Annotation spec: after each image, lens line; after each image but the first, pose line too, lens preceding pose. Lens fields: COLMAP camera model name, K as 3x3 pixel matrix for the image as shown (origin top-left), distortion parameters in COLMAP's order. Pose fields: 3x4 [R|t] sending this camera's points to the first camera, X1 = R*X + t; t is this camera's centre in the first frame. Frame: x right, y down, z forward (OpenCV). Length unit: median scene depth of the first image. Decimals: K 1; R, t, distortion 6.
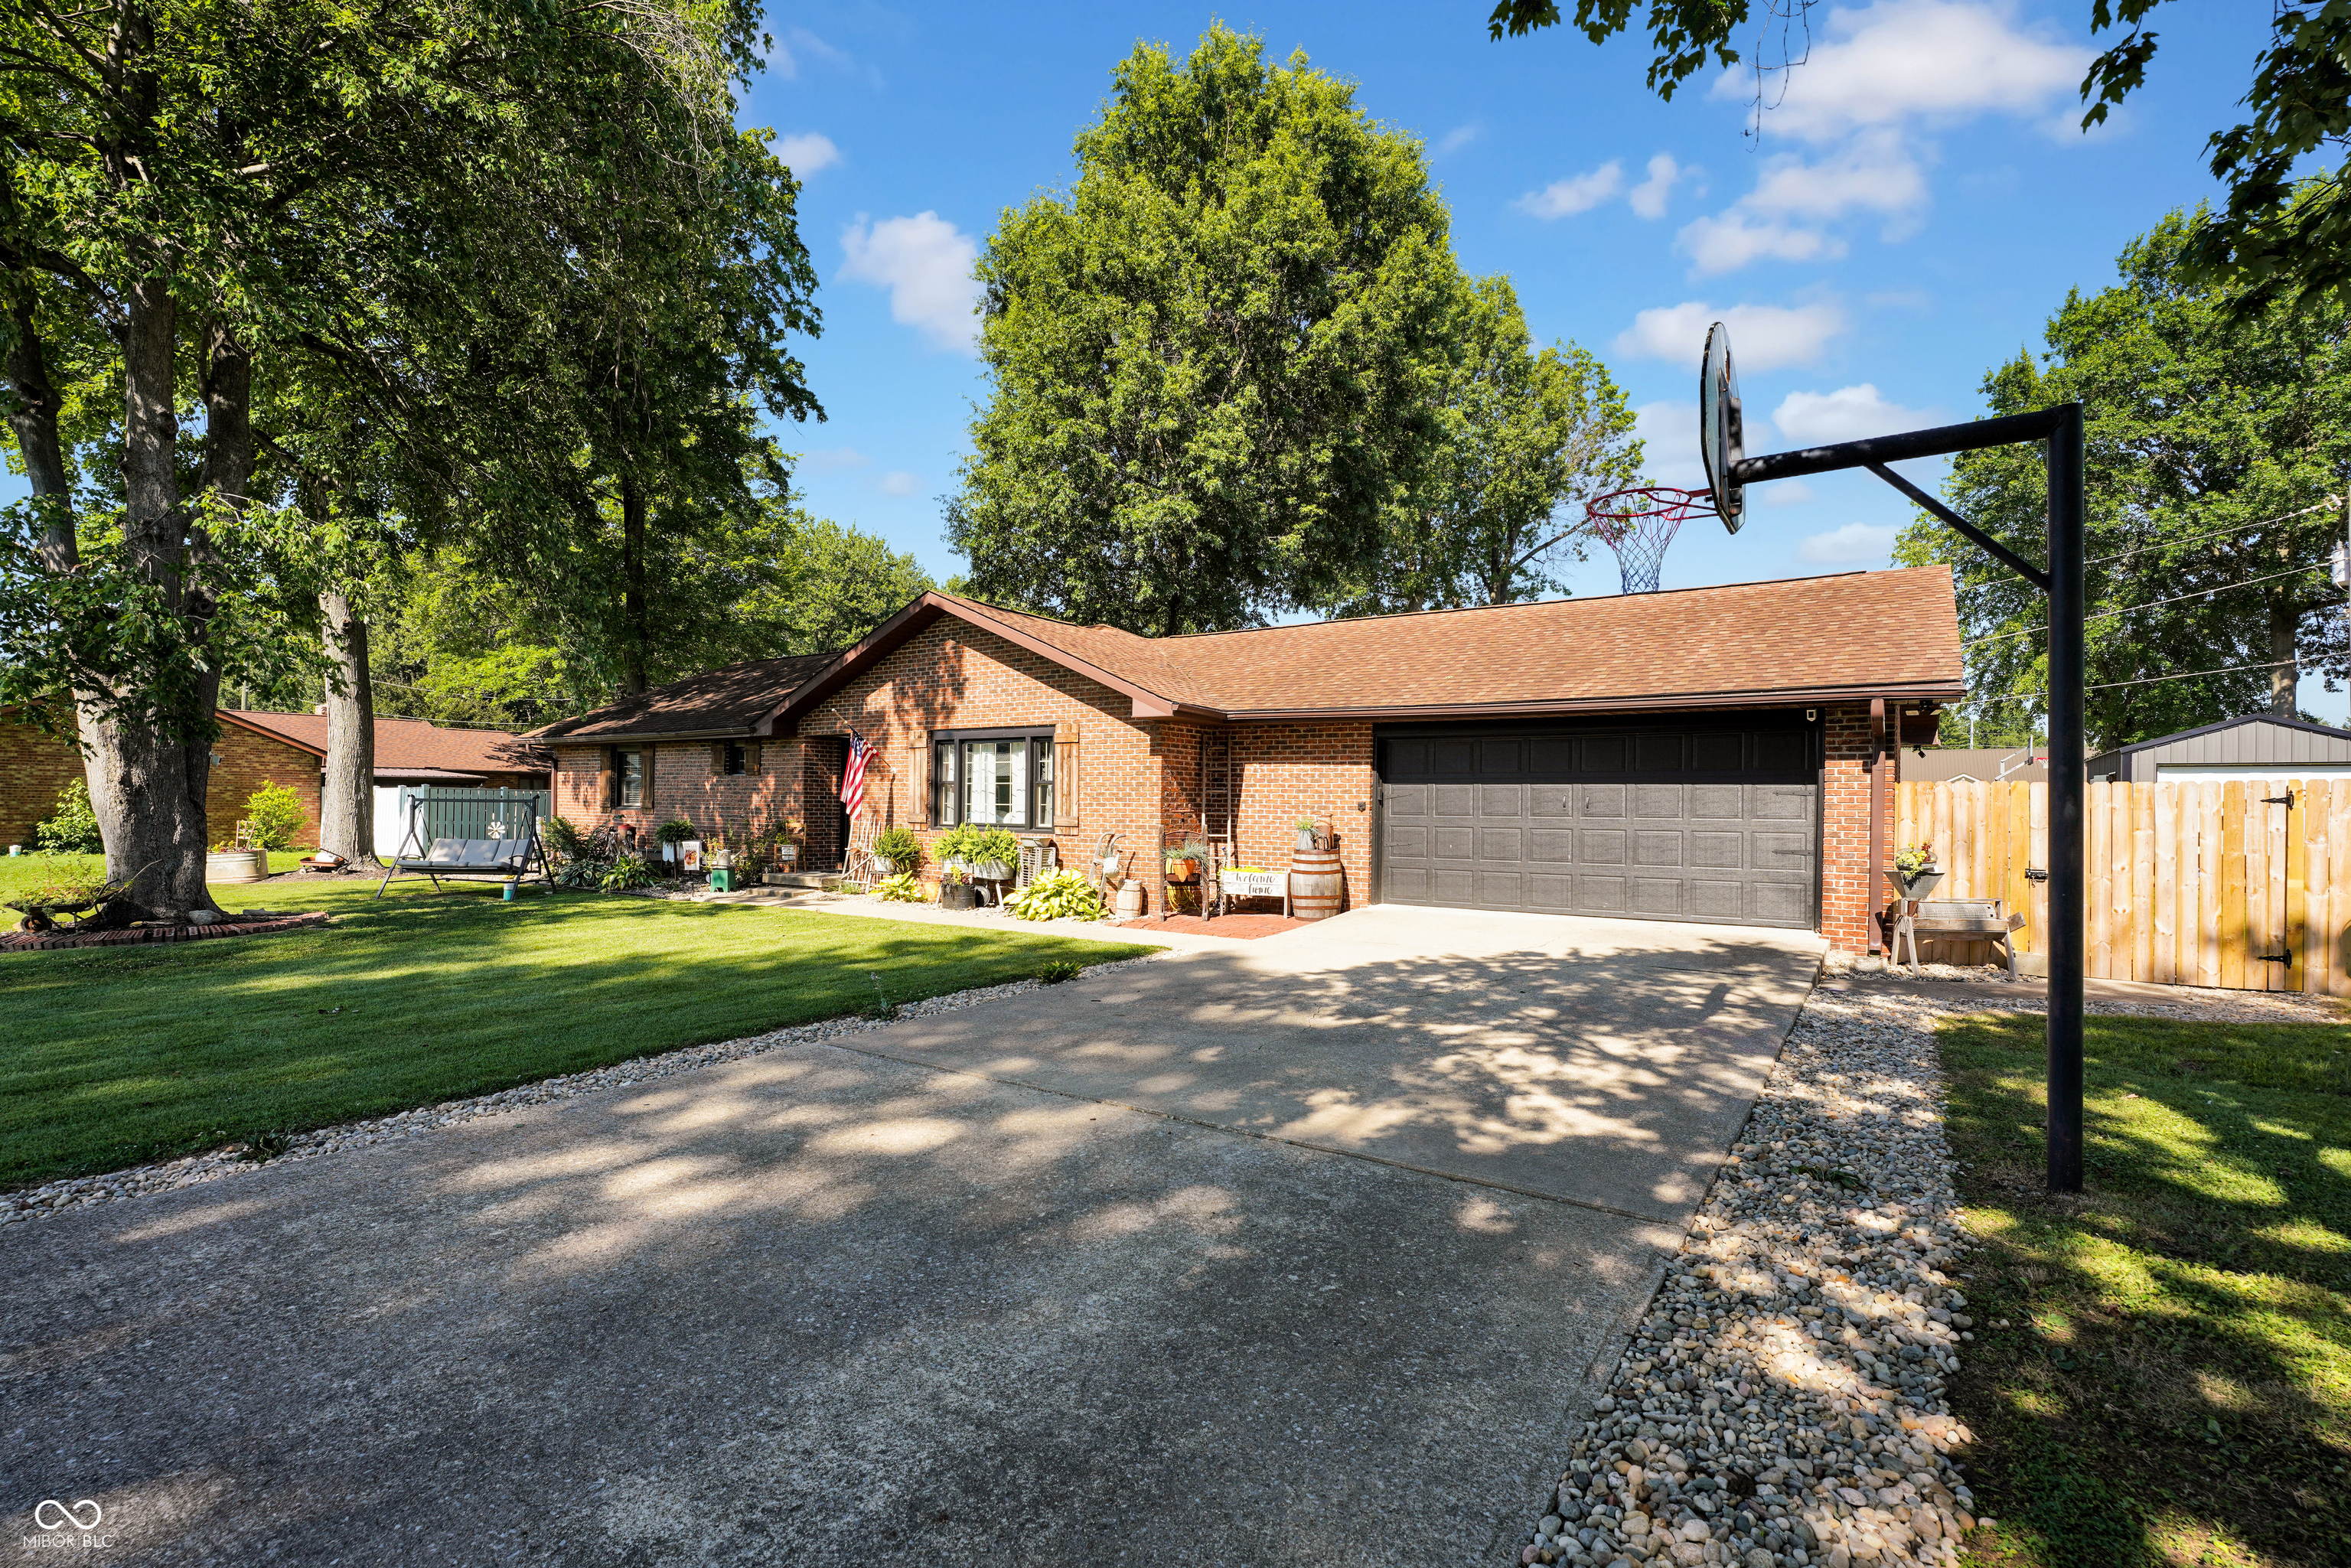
lens RADIAL K [[1068.9, 0, 1171.7], [0, 1068.9, 782.3], [0, 0, 1]] dist [0.000967, 0.000810]
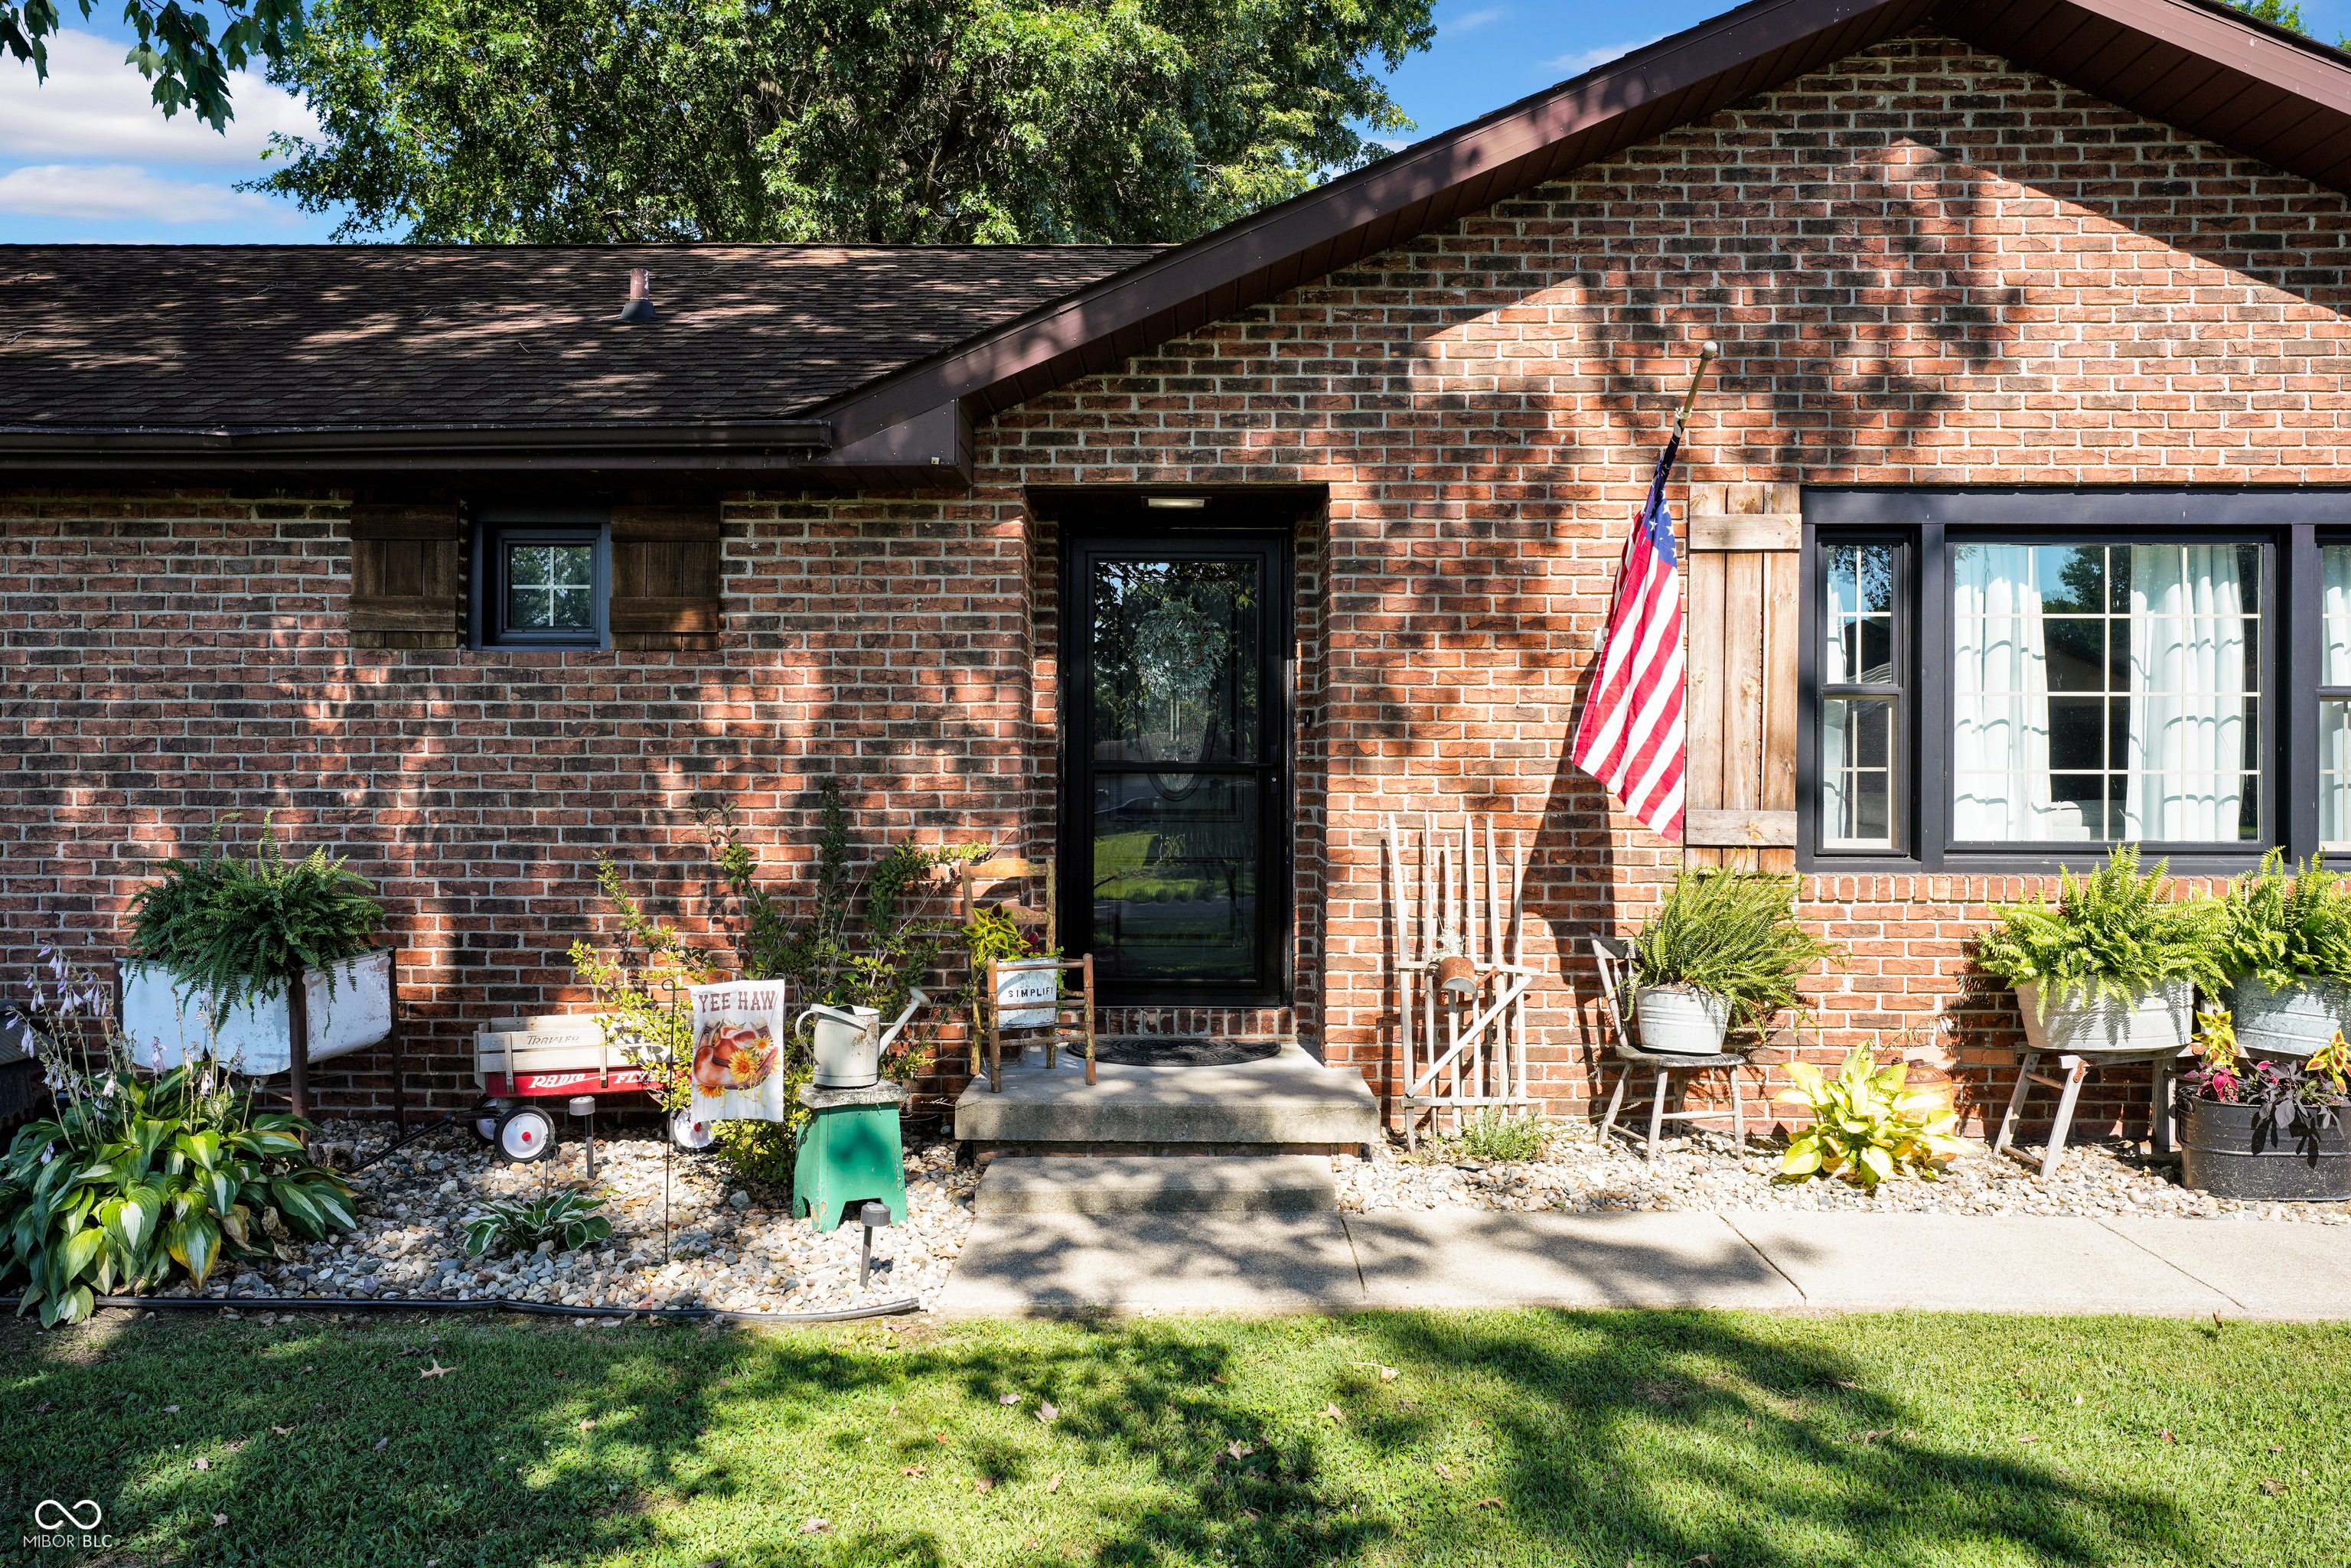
lens RADIAL K [[1715.9, 0, 1176.5], [0, 1715.9, 723.2], [0, 0, 1]] dist [-0.030799, -0.001075]
pose [[0.840329, 0.008441, 0.542011, -0.624315], [-0.007169, 0.999964, -0.004458, 0.012597], [-0.542029, -0.000140, 0.840359, 0.807214]]
